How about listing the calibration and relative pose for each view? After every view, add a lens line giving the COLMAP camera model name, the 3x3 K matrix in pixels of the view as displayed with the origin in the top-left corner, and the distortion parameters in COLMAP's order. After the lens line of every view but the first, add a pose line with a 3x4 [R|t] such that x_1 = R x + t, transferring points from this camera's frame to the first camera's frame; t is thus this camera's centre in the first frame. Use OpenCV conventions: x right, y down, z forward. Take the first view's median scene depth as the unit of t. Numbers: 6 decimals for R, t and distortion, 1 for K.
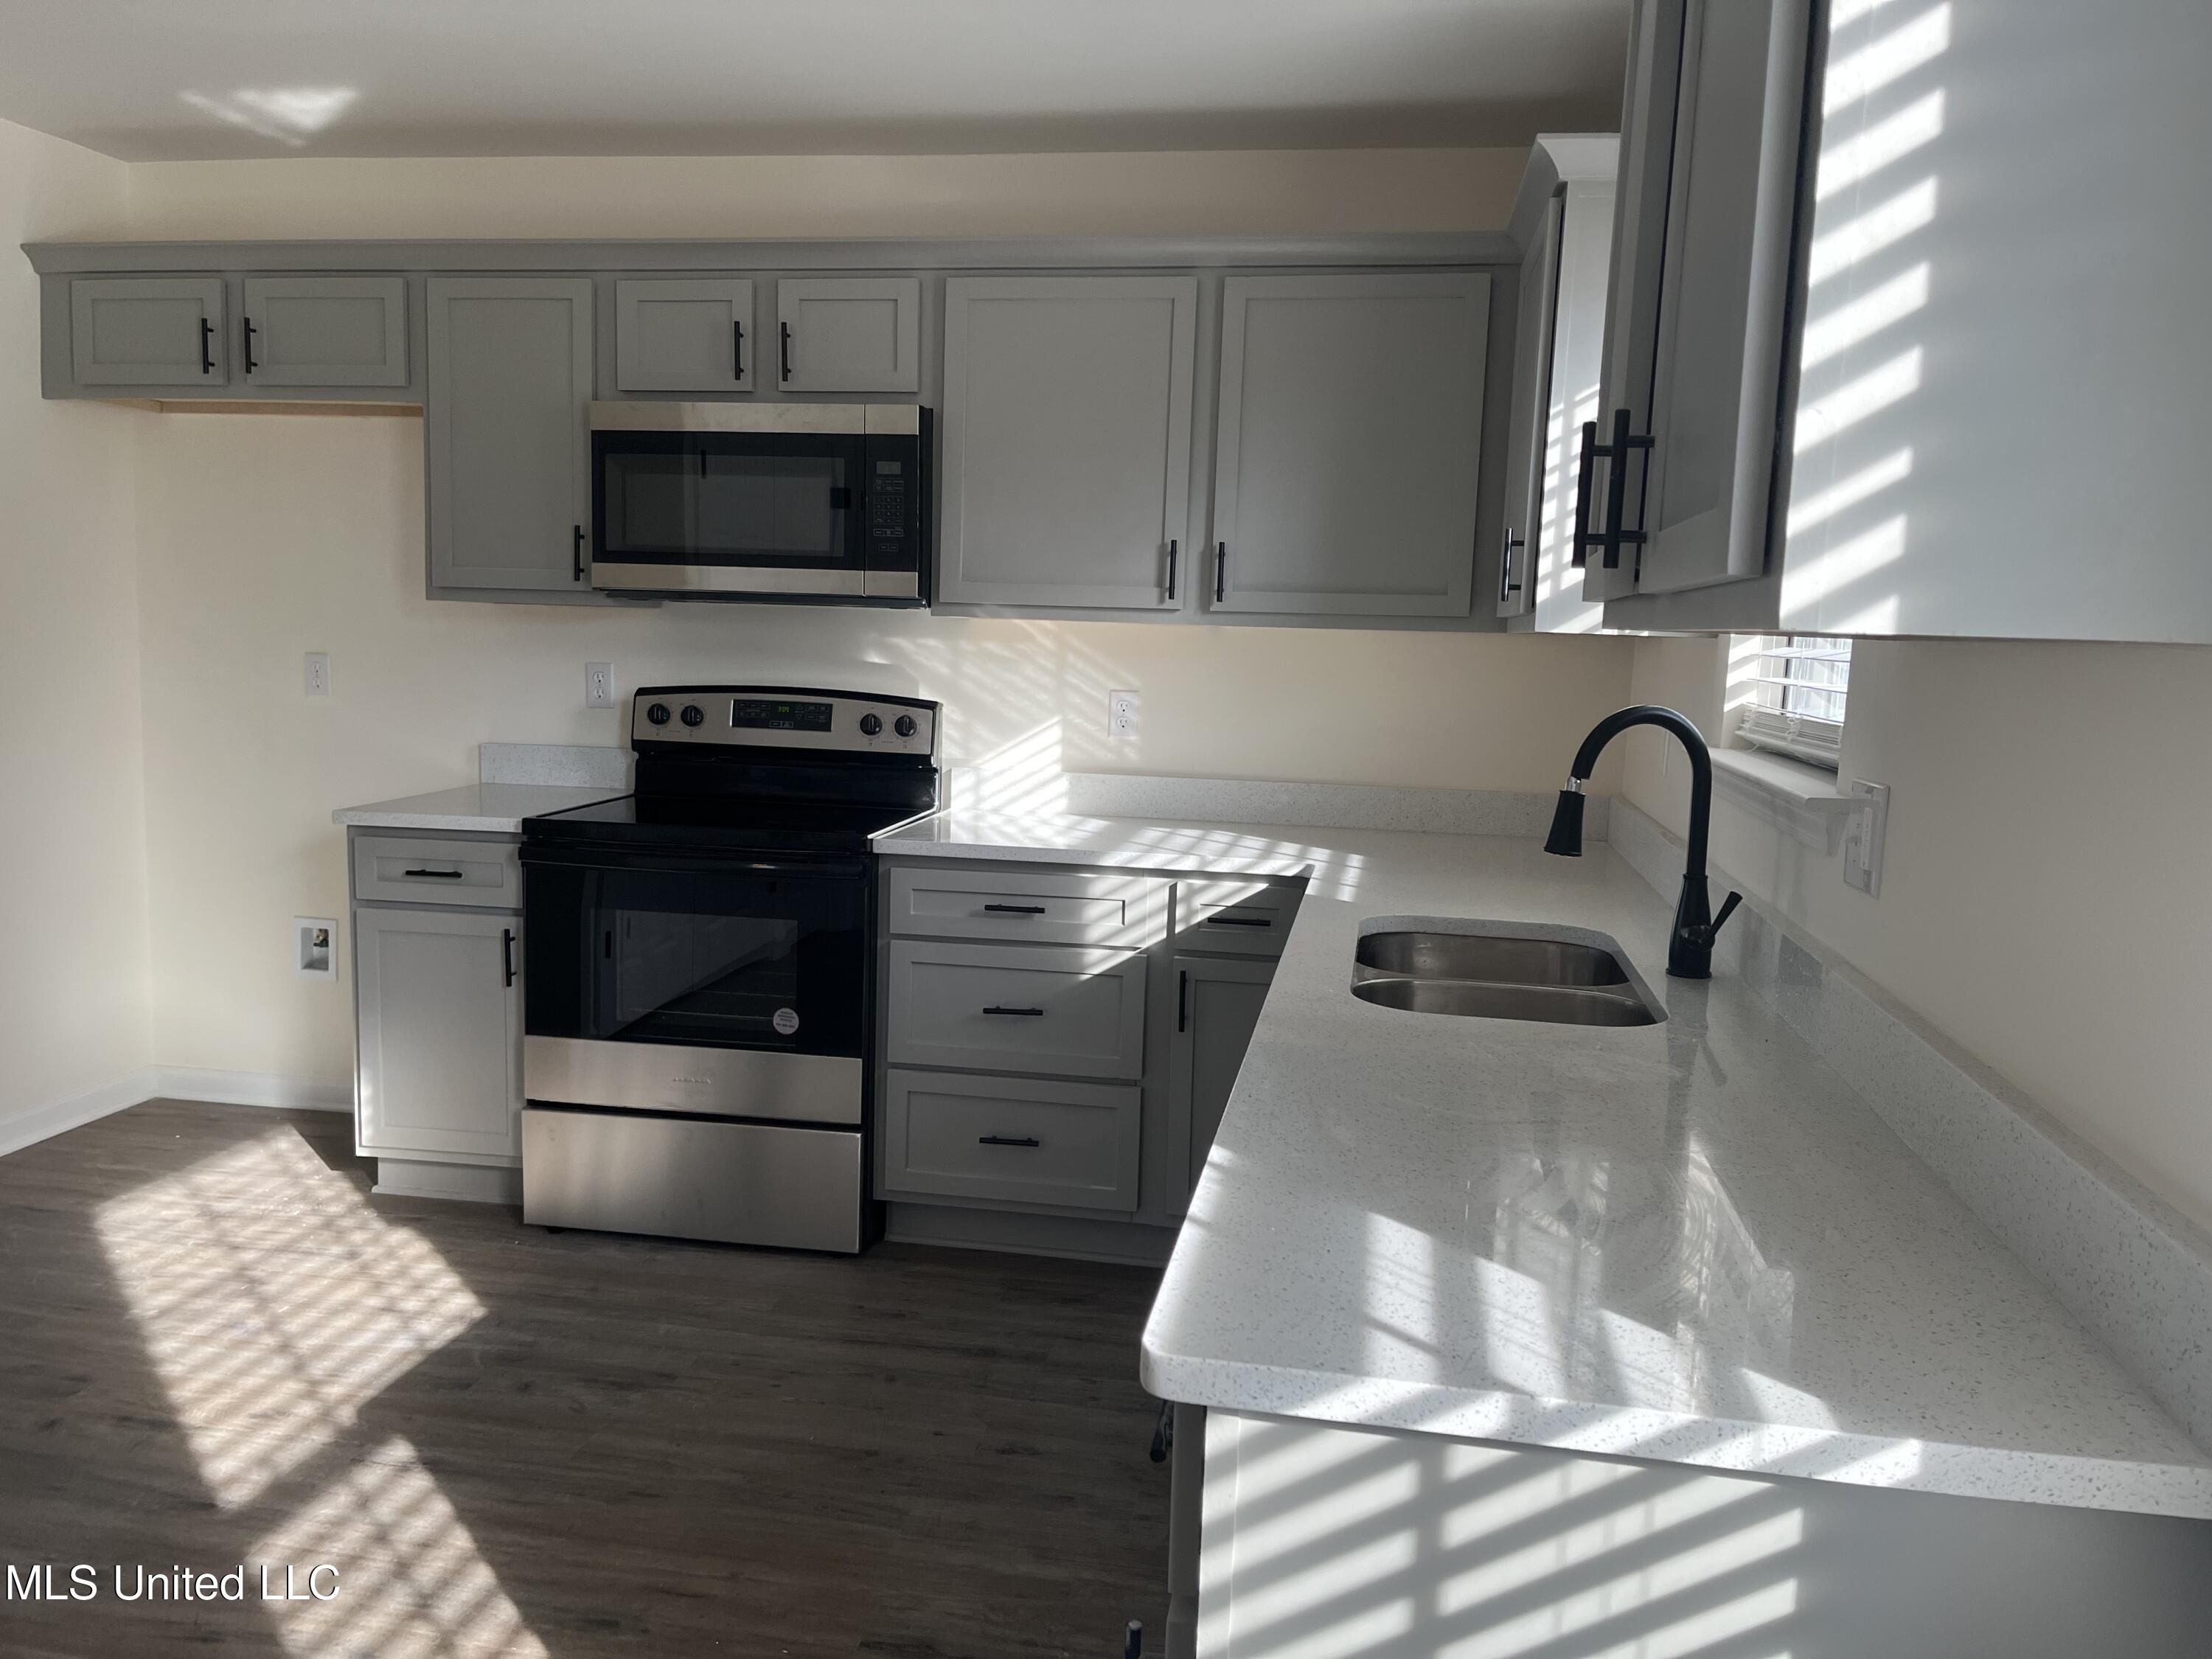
lens RADIAL K [[1685.3, 0, 1112.8], [0, 1685.3, 822.7], [0, 0, 1]] dist [0.053379, -0.079096]
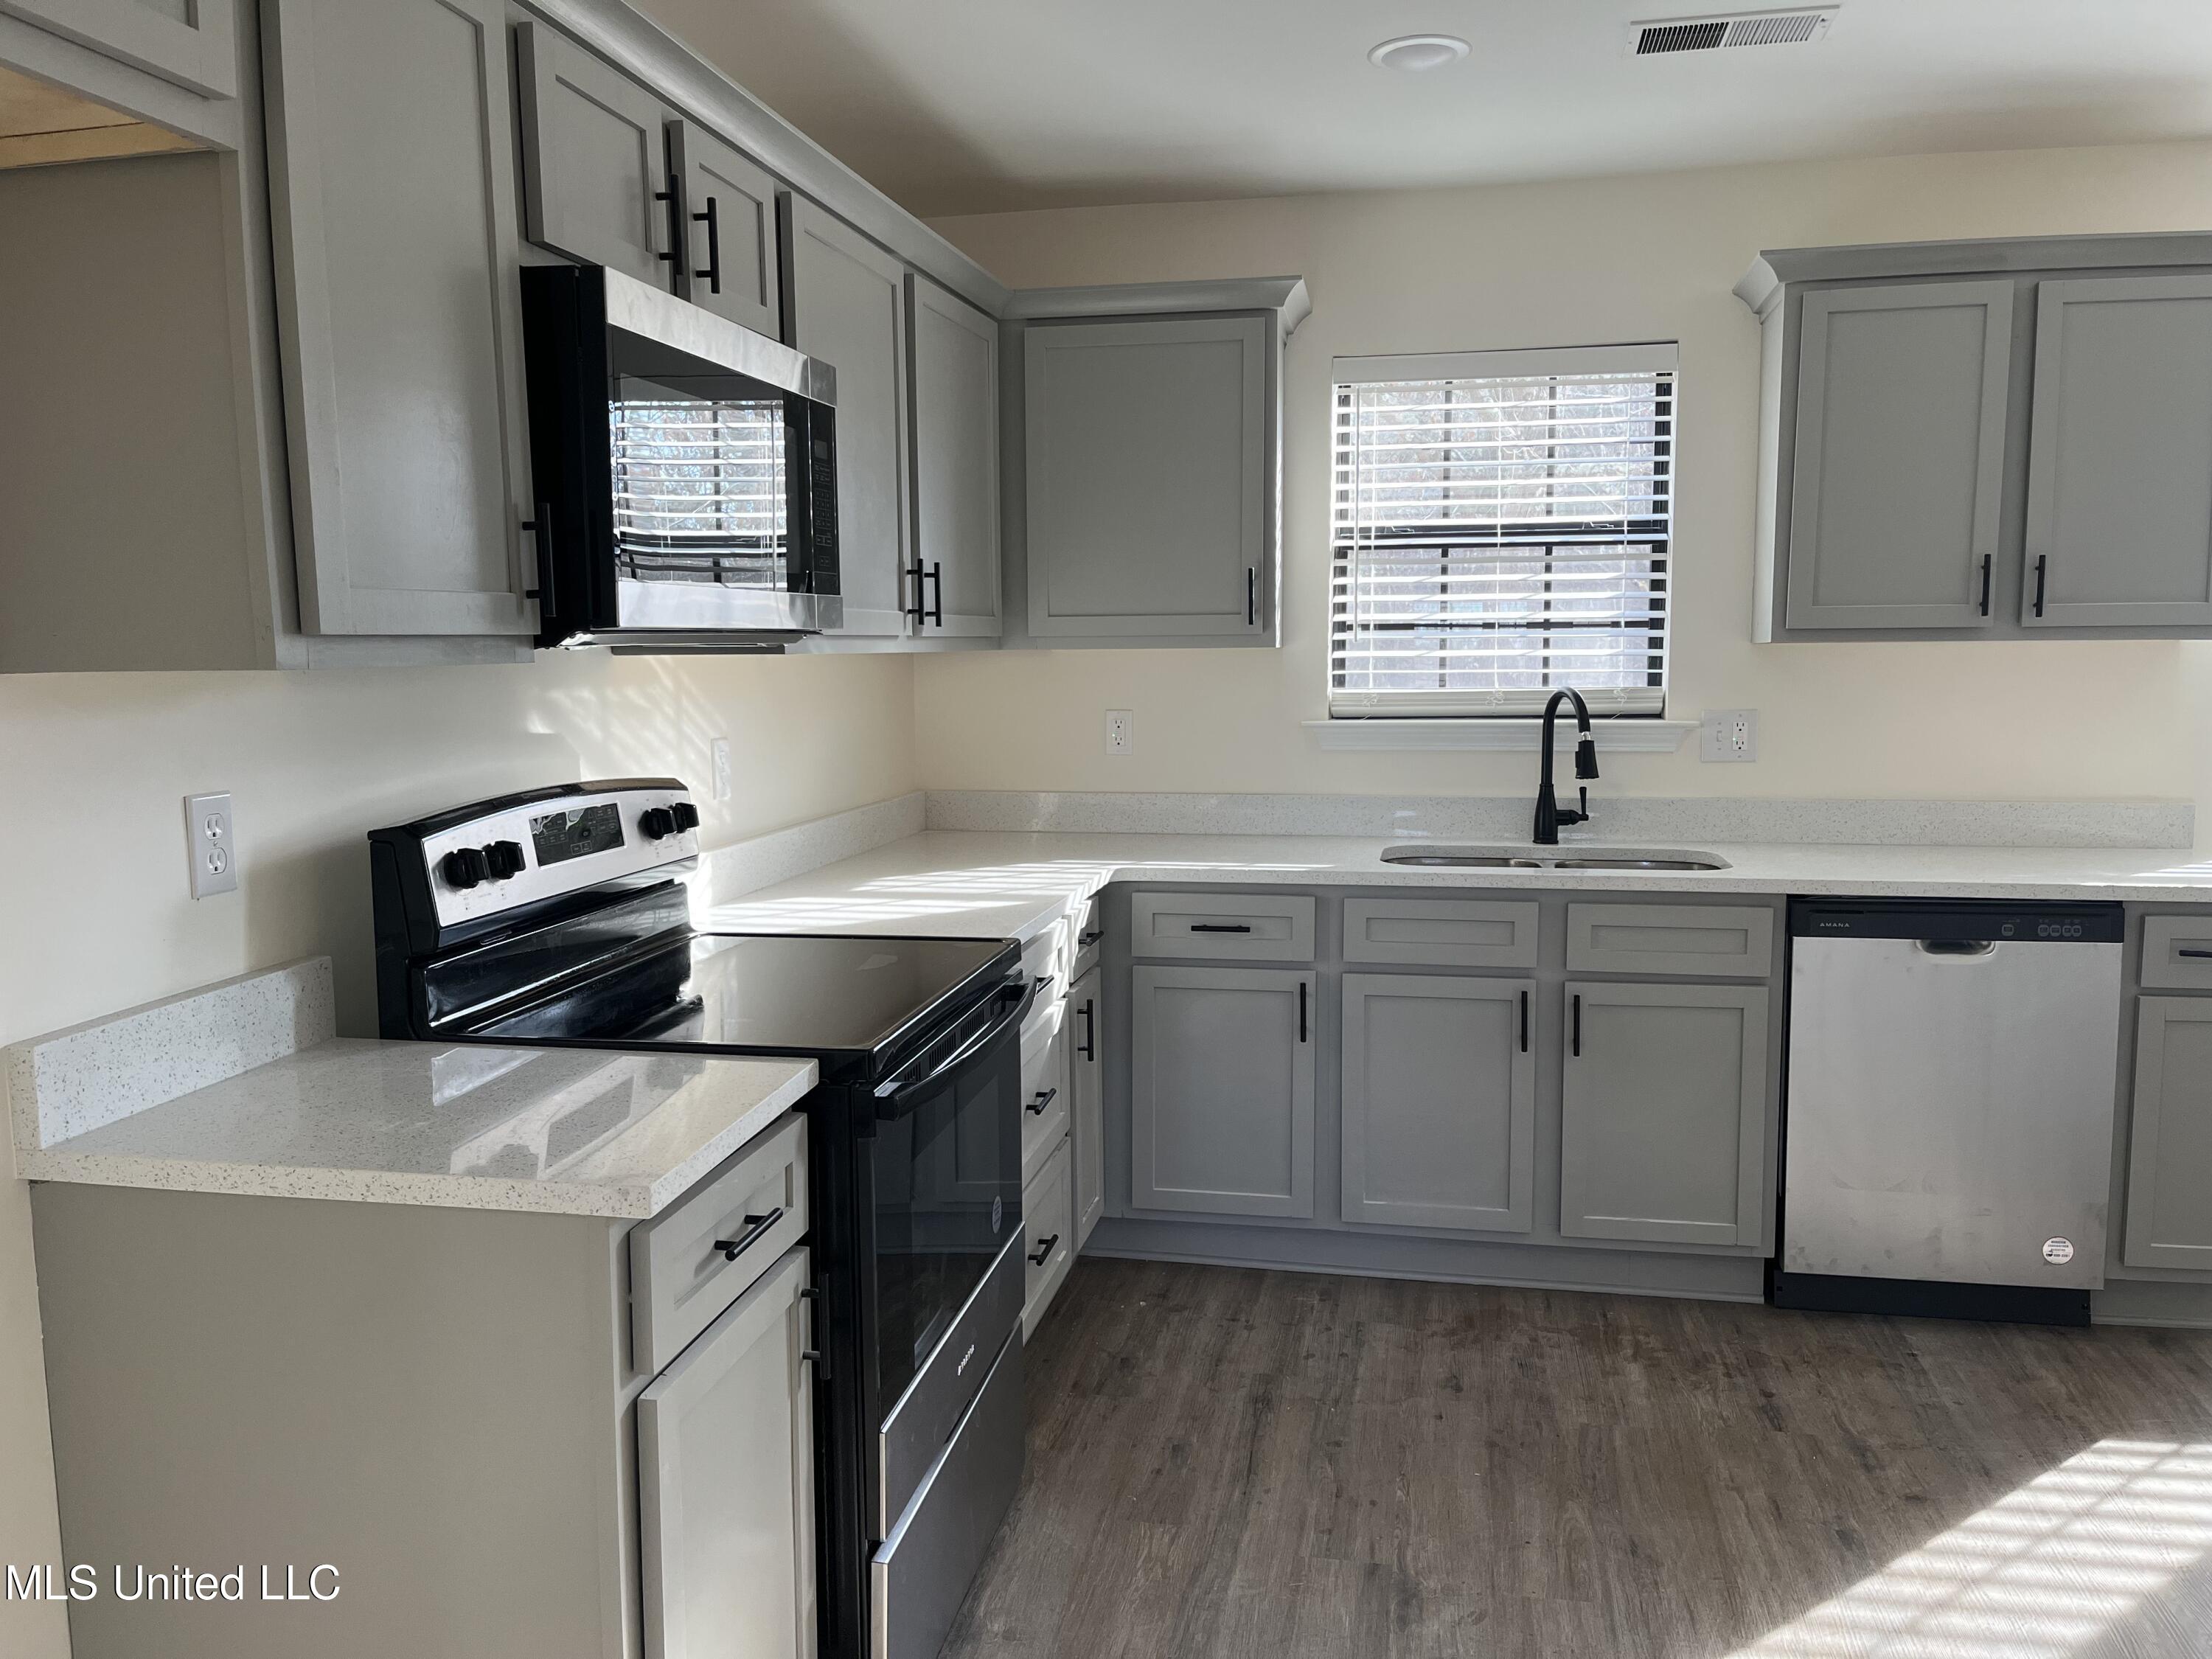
lens RADIAL K [[1685.3, 0, 1118.1], [0, 1685.3, 840.7], [0, 0, 1]] dist [0.053379, -0.079096]
pose [[0.014735, -0.149892, 0.988593, -0.914502], [0.119839, 0.981838, 0.147082, -0.146518], [-0.992684, 0.116304, 0.032430, 0.928990]]
